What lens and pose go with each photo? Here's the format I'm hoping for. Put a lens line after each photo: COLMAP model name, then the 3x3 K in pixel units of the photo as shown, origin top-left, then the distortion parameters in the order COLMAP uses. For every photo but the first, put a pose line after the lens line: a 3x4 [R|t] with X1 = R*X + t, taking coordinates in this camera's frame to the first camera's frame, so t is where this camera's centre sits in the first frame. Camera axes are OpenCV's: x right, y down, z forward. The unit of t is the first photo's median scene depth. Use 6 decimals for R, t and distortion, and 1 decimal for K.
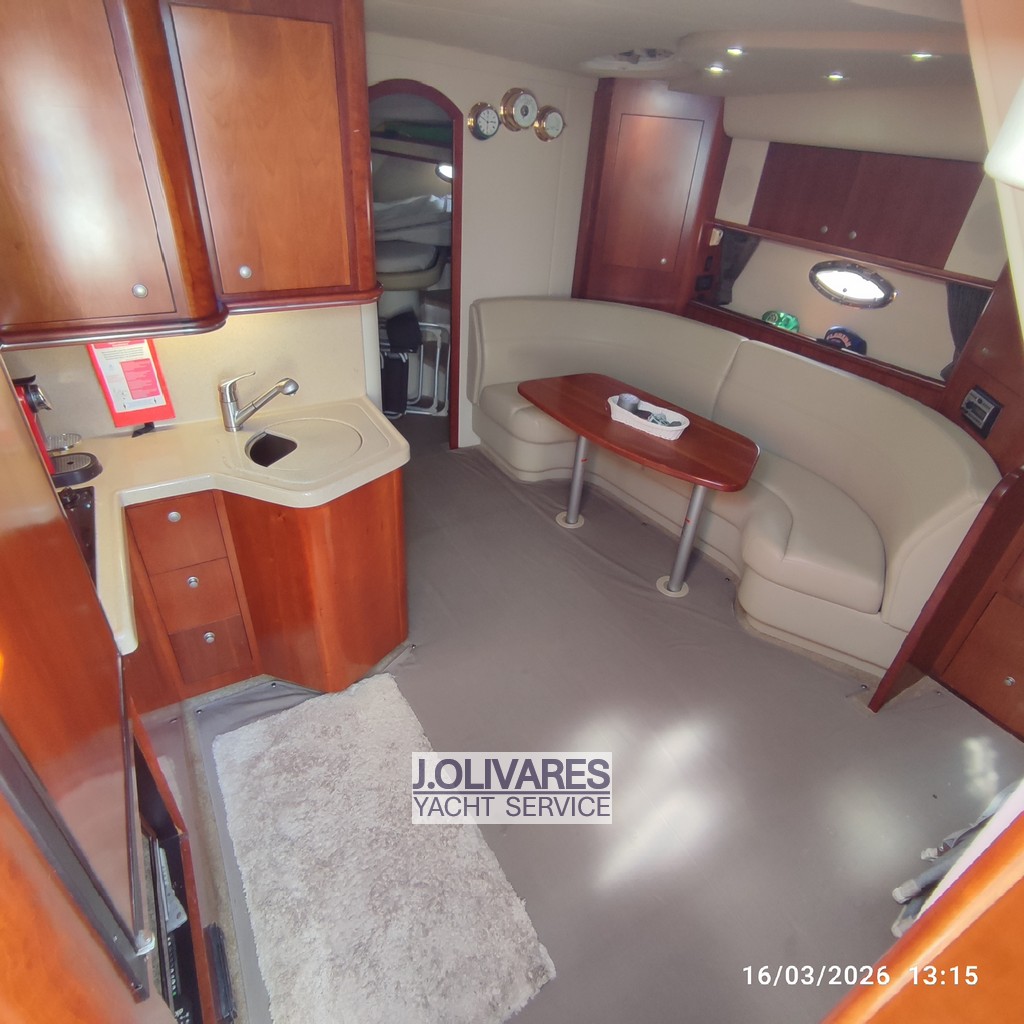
lens RADIAL K [[616.1, 0, 509.3], [0, 616.1, 509.1], [0, 0, 1]] dist [-0.037094, 0.017971]
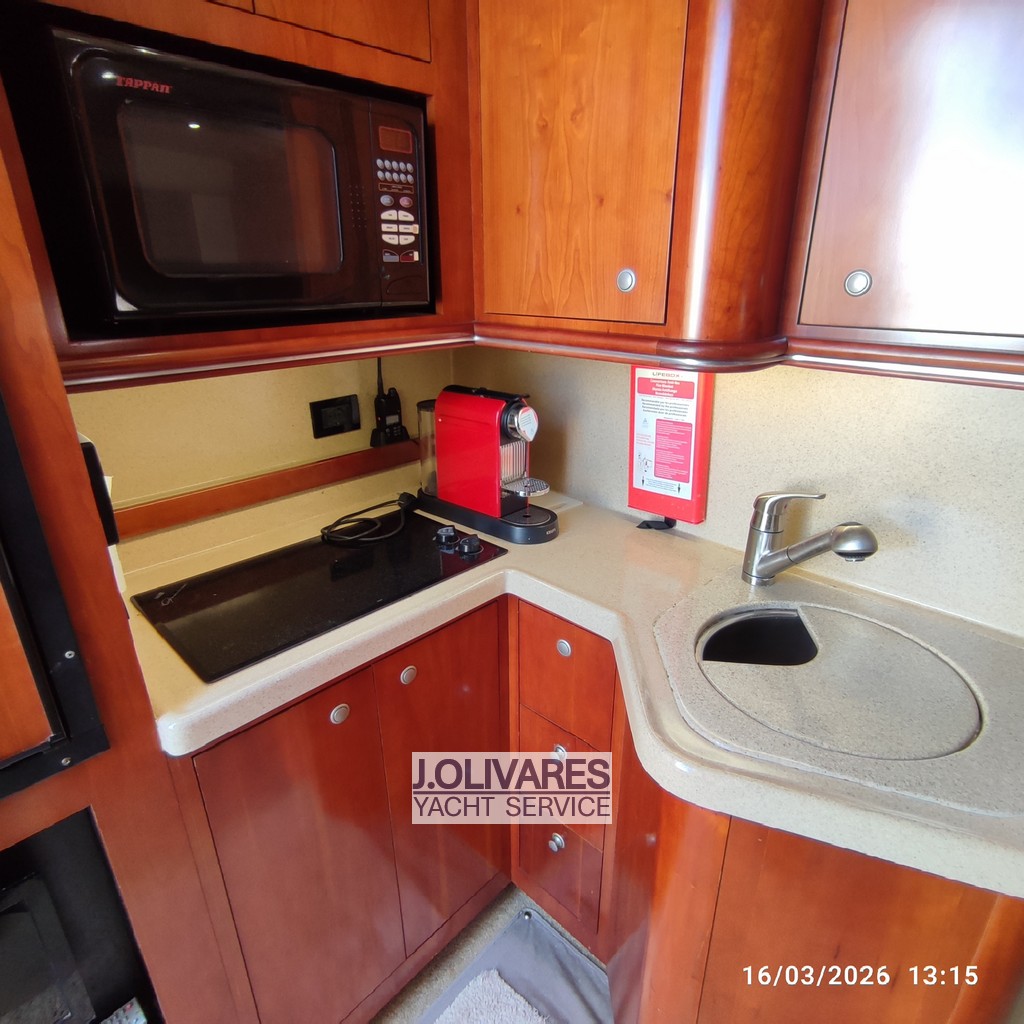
lens RADIAL K [[616.1, 0, 507.1], [0, 616.1, 504.5], [0, 0, 1]] dist [-0.037094, 0.017971]
pose [[0.265716, 0.280218, -0.922428, -0.025794], [-0.503731, 0.856174, 0.114986, -0.148908], [0.821980, 0.434102, 0.368653, 0.626965]]
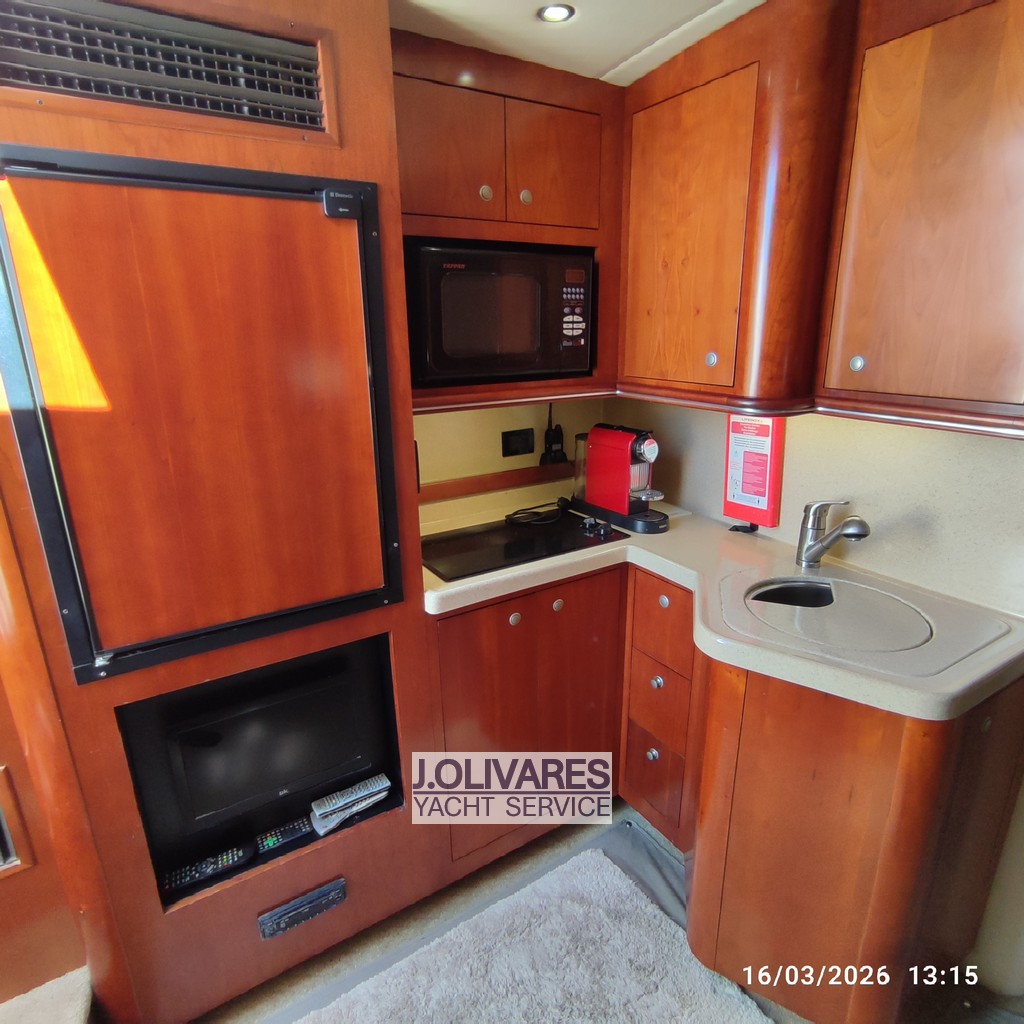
lens RADIAL K [[616.1, 0, 509.2], [0, 616.1, 506.6], [0, 0, 1]] dist [-0.037094, 0.017971]
pose [[0.025384, 0.222296, -0.974649, 0.294585], [-0.529892, 0.829720, 0.175440, -0.136988], [0.847685, 0.512005, 0.138854, 0.575744]]
